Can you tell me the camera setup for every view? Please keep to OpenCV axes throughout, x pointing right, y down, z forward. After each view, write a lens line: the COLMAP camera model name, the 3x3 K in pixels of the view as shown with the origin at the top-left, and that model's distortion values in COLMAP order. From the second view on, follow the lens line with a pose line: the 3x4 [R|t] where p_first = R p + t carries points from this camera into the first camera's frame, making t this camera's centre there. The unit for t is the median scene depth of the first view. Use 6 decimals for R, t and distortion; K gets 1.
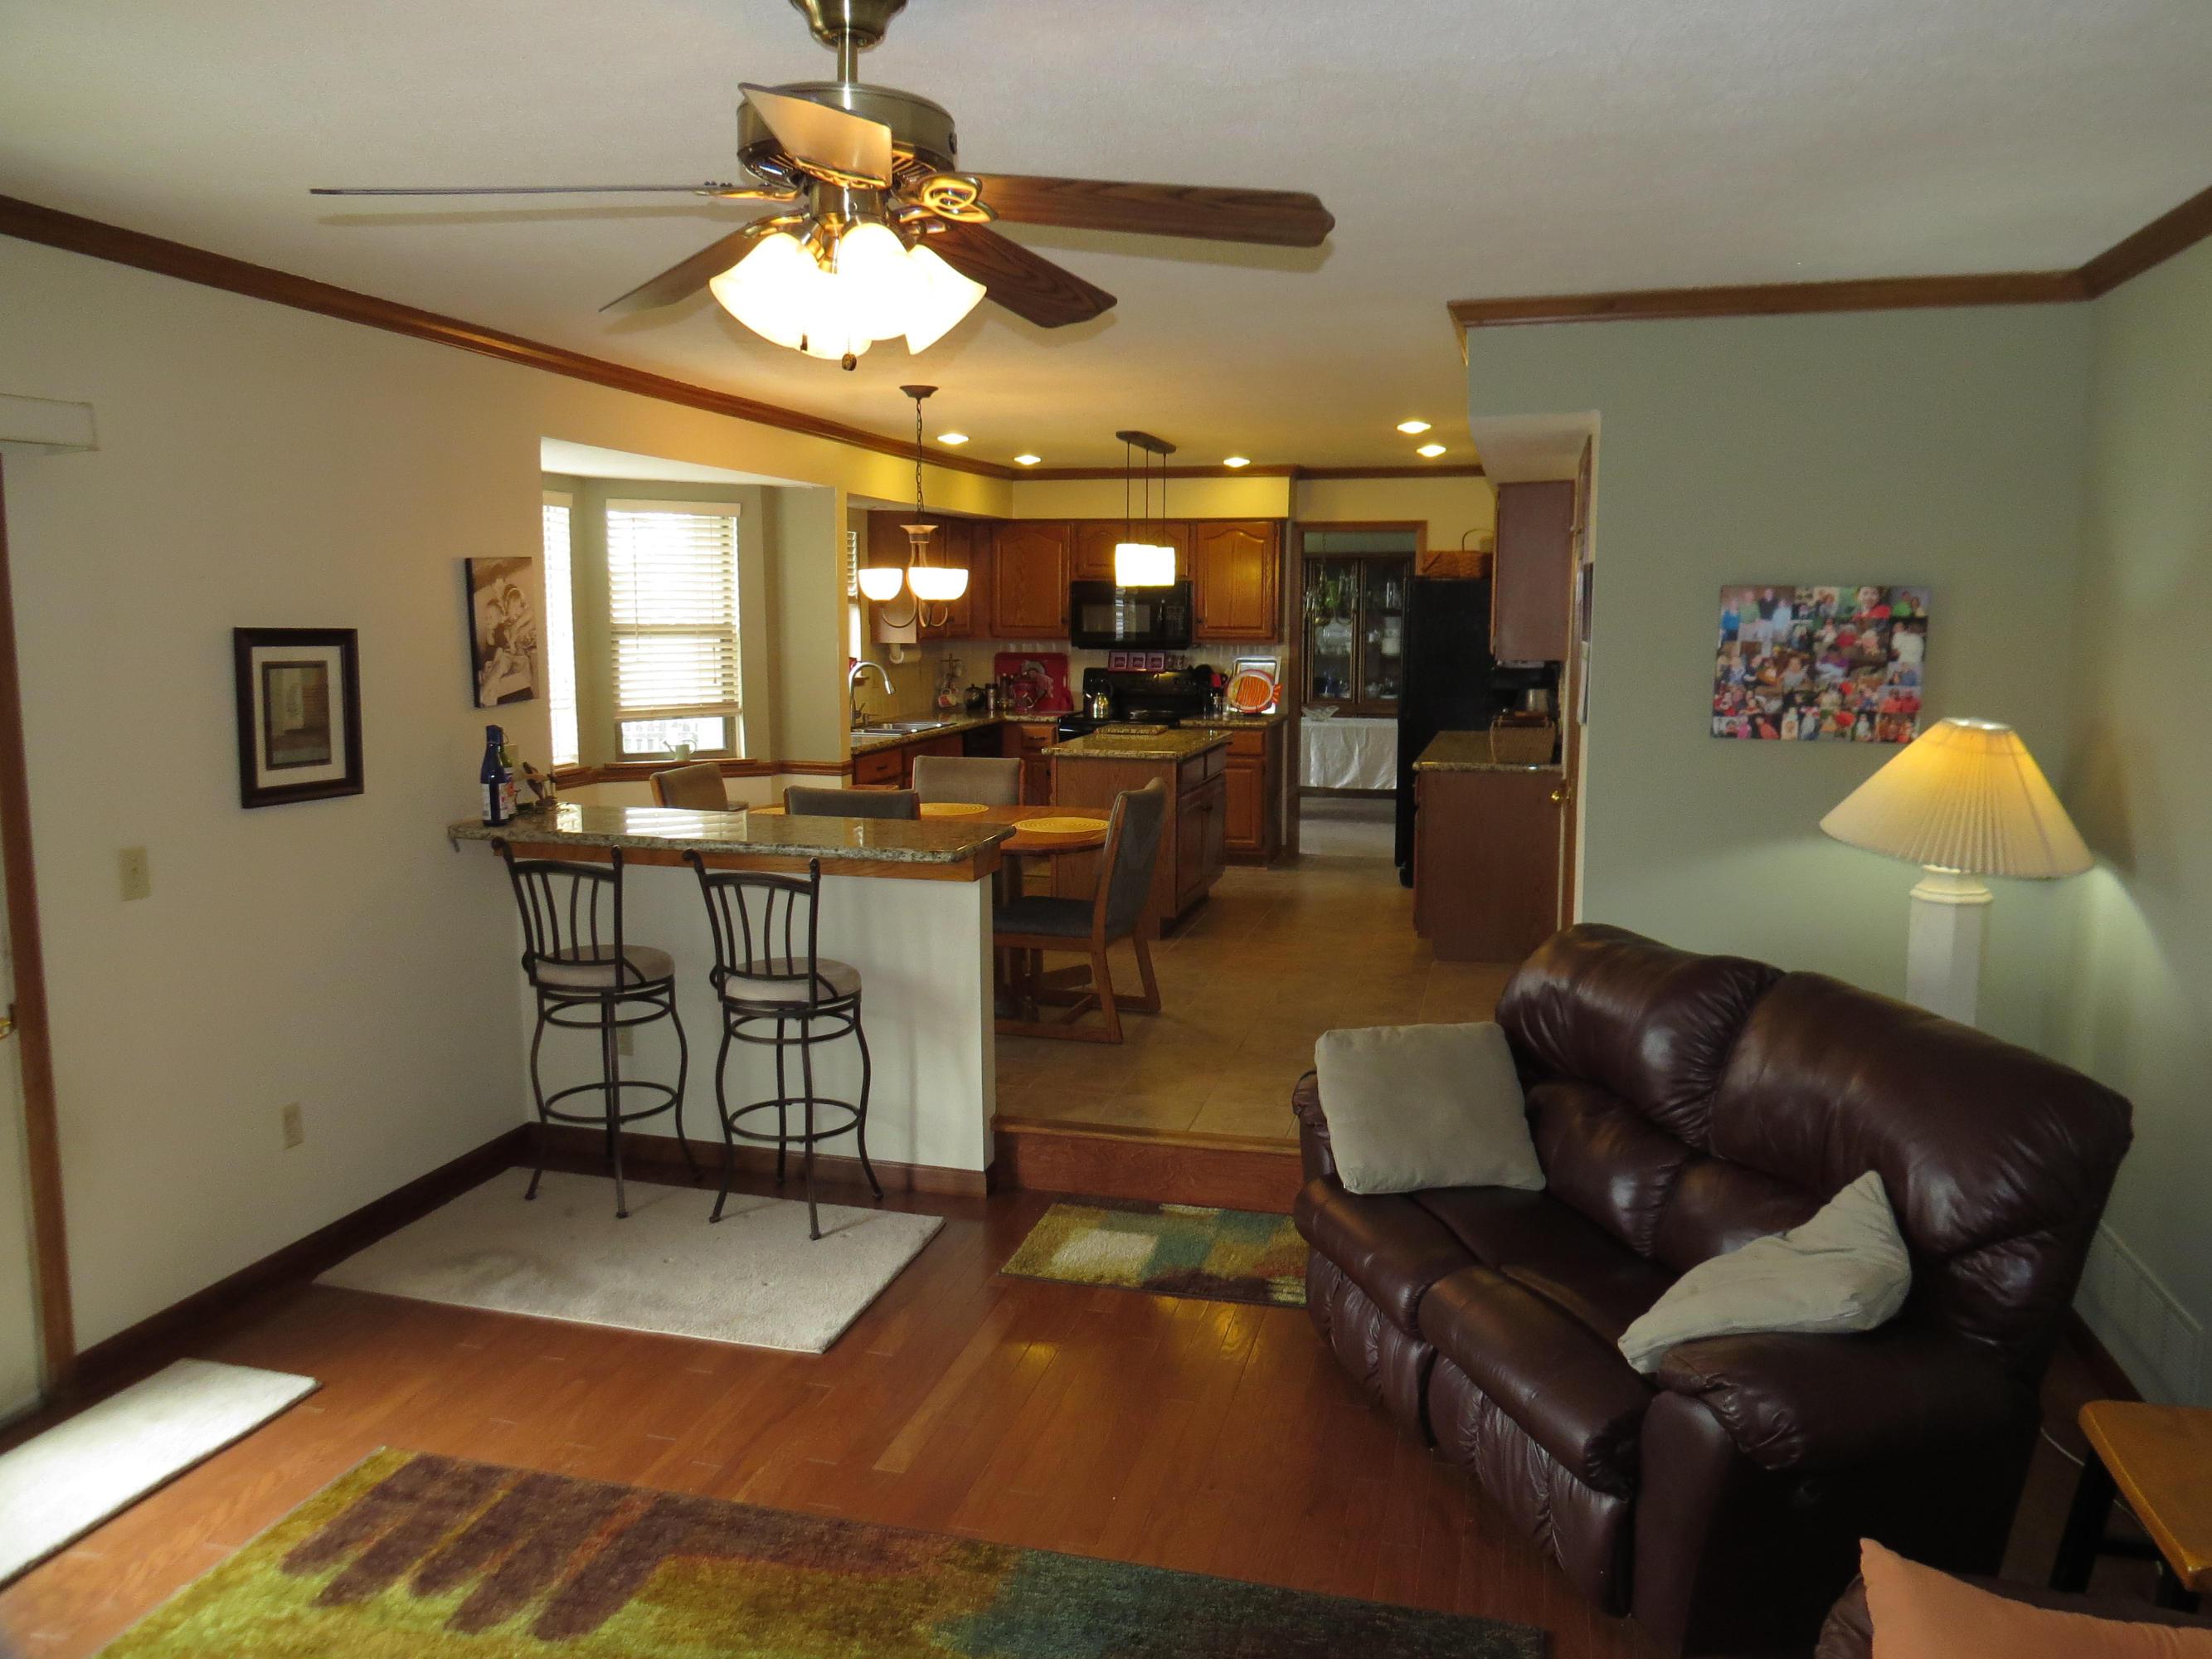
lens RADIAL K [[1590.7, 0, 1080.7], [0, 1590.7, 859.0], [0, 0, 1]] dist [-0.004594, 0.006008]
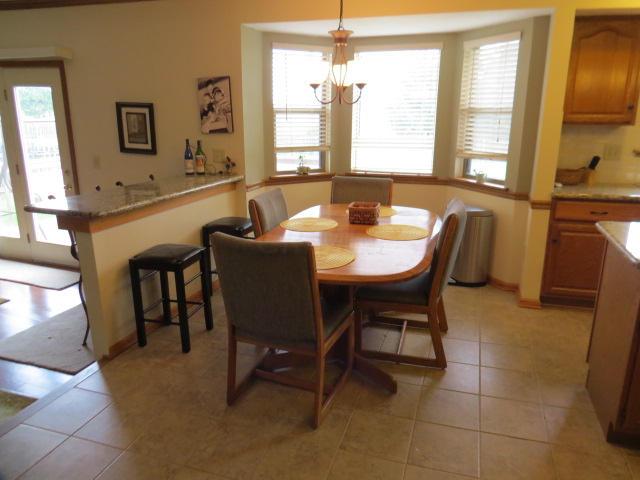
lens RADIAL K [[460.2, 0, 329.0], [0, 460.2, 230.9], [0, 0, 1]] dist [-0.004594, 0.006008]
pose [[-0.028051, 0.241848, -0.969909, 0.243309], [-0.161749, 0.956405, 0.243159, -0.089577], [0.986433, 0.163702, 0.012290, 0.677748]]
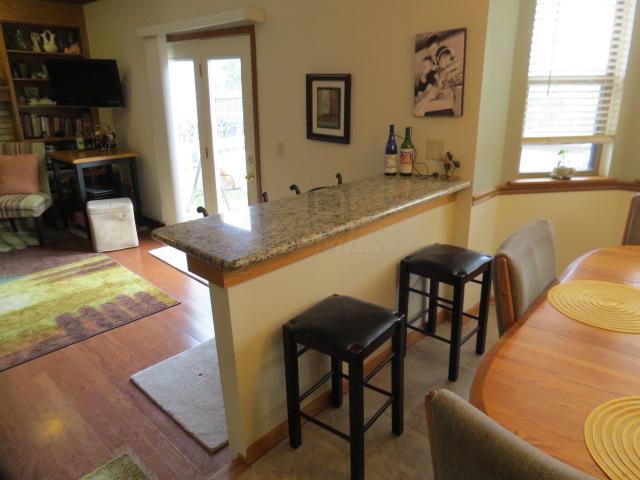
lens RADIAL K [[460.2, 0, 324.1], [0, 460.2, 237.9], [0, 0, 1]] dist [-0.004594, 0.006008]
pose [[-0.452631, 0.288472, -0.843747, 0.101819], [-0.131179, 0.914389, 0.382995, -0.087493], [0.881996, 0.284037, -0.376039, 0.632107]]
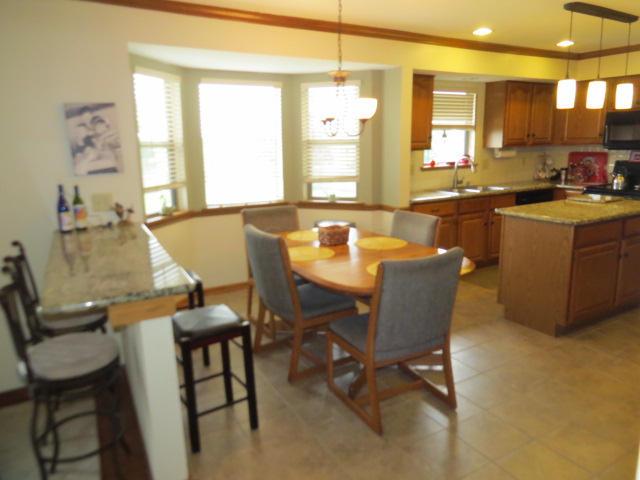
lens RADIAL K [[460.2, 0, 325.3], [0, 460.2, 239.9], [0, 0, 1]] dist [-0.004594, 0.006008]
pose [[0.711655, 0.125907, -0.691155, 0.158706], [-0.089541, 0.992041, 0.088523, -0.051764], [0.696800, -0.001111, 0.717265, 0.434443]]
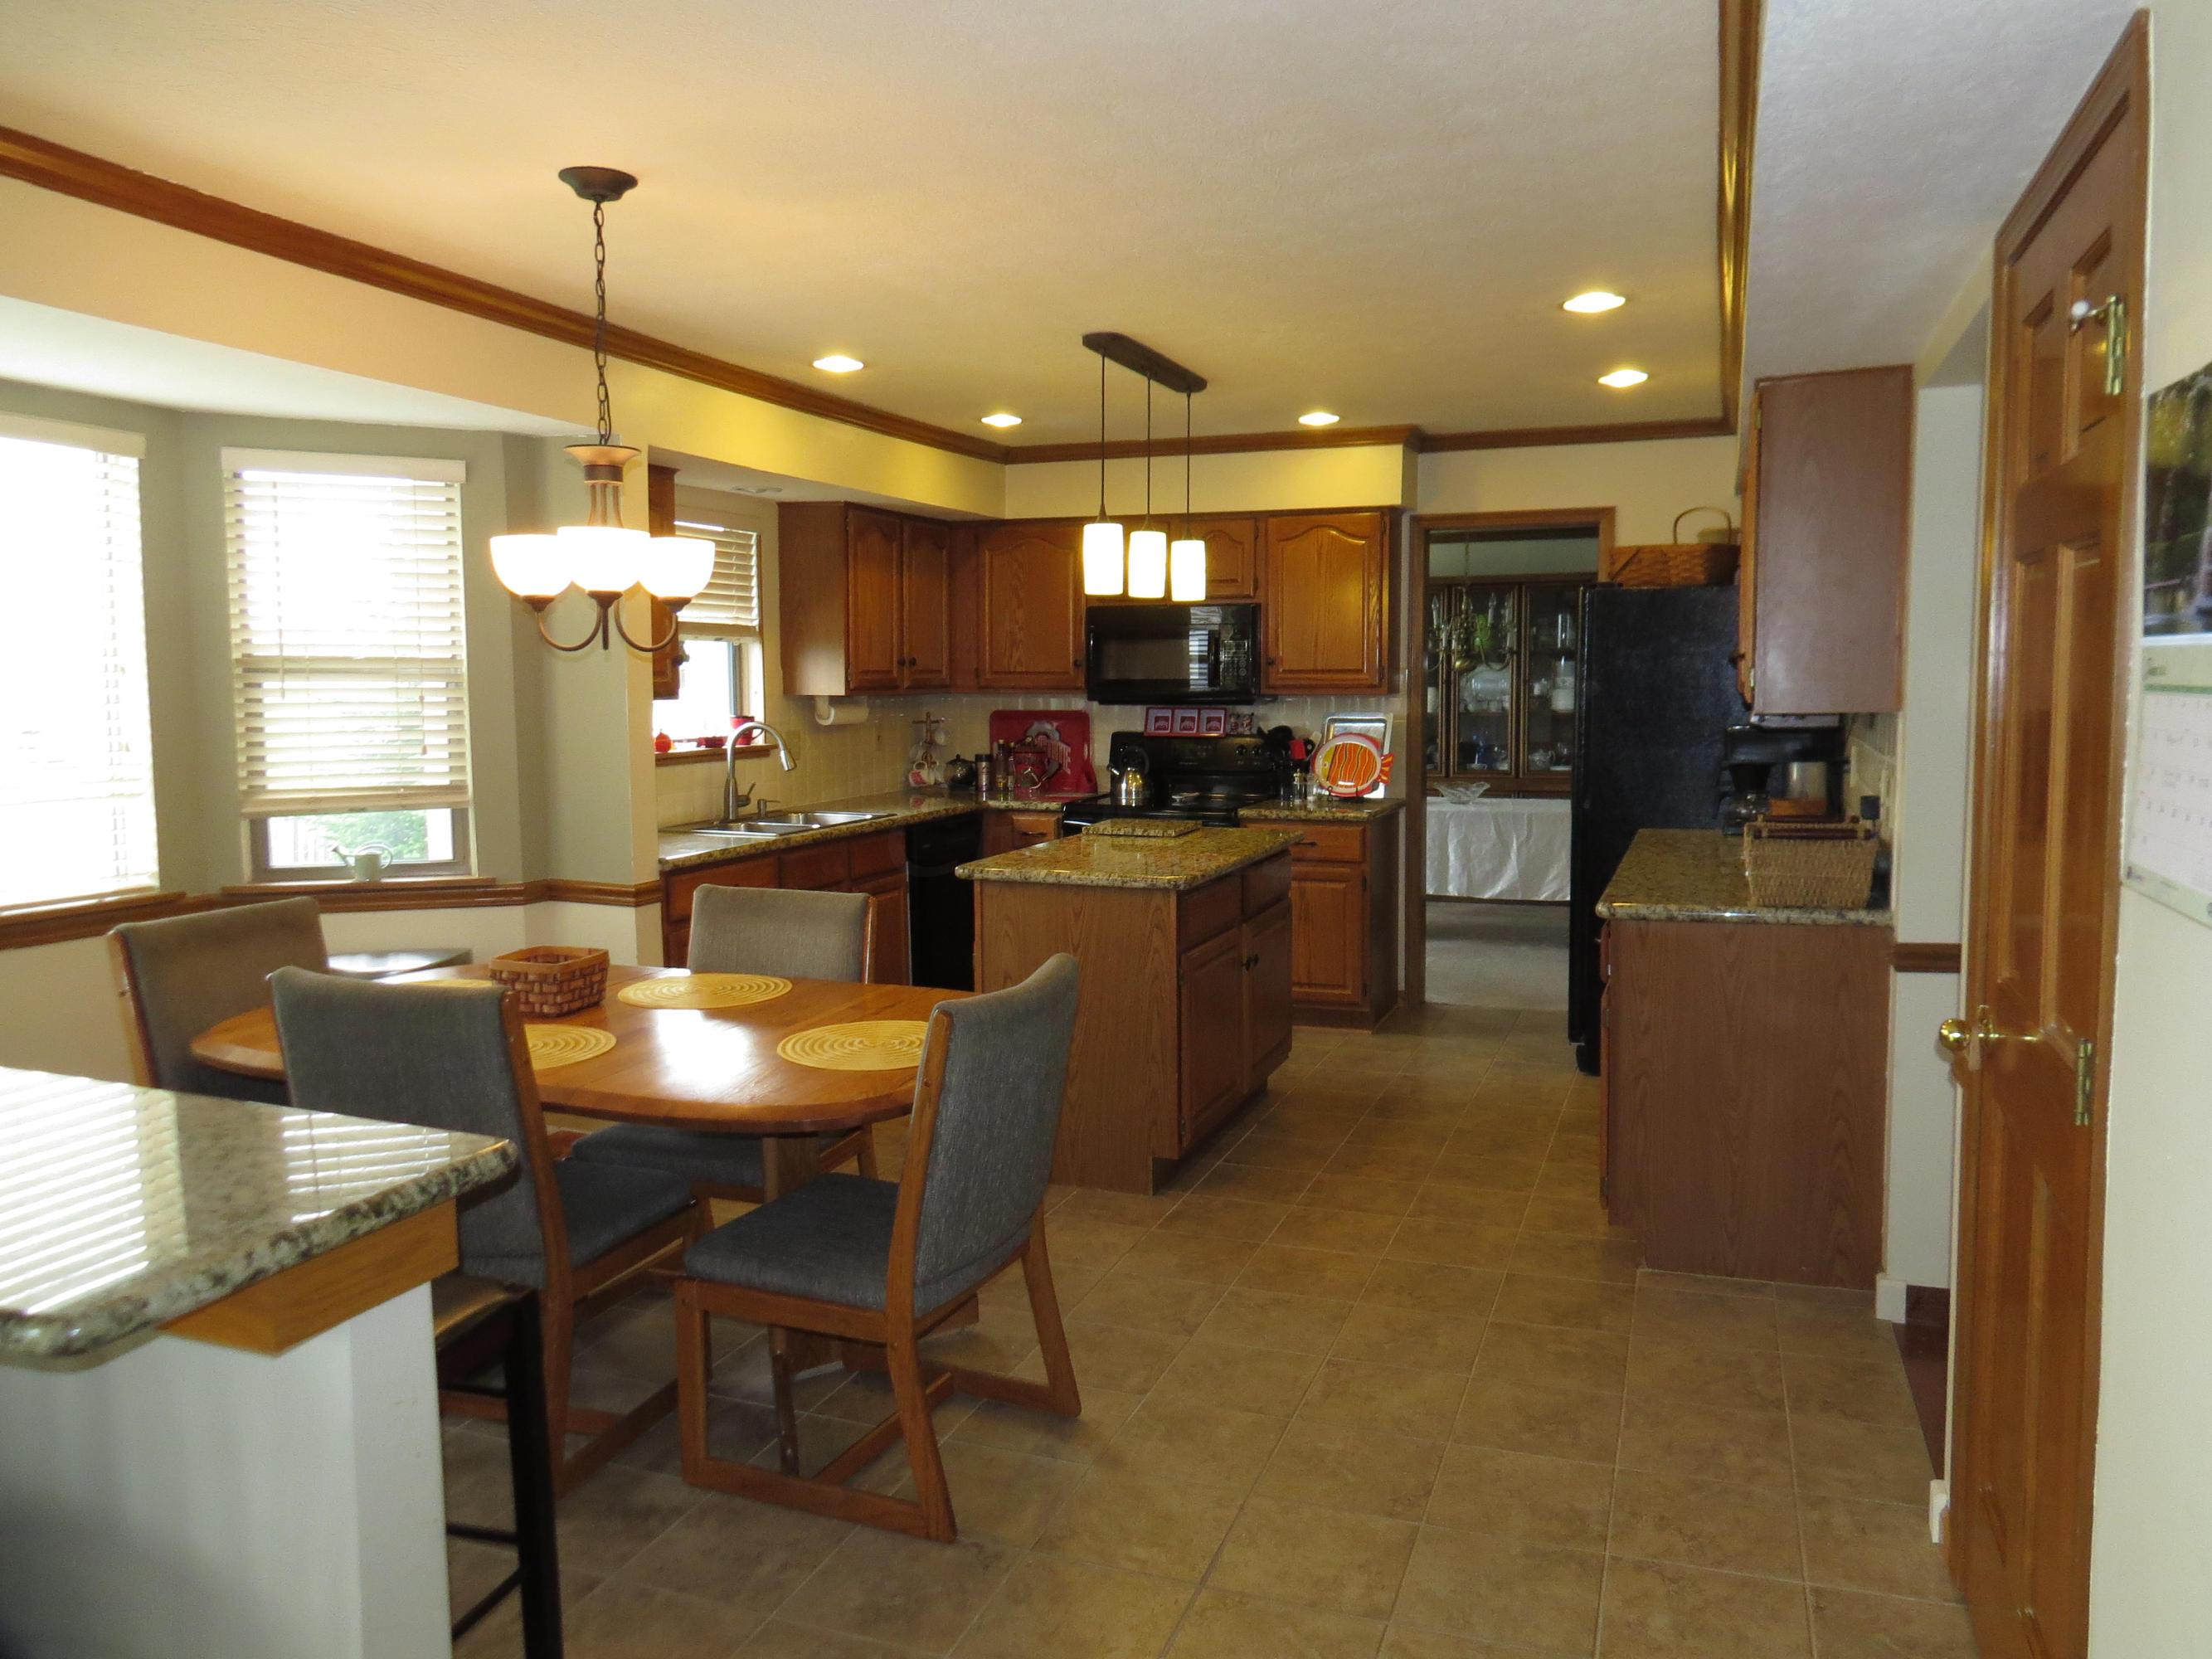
lens RADIAL K [[1590.7, 0, 1088.7], [0, 1590.7, 855.2], [0, 0, 1]] dist [-0.004594, 0.006008]
pose [[0.994633, 0.005874, -0.103297, 0.072450], [-0.010913, 0.998774, -0.048283, -0.036106], [0.102887, 0.049151, 0.993478, 0.344716]]
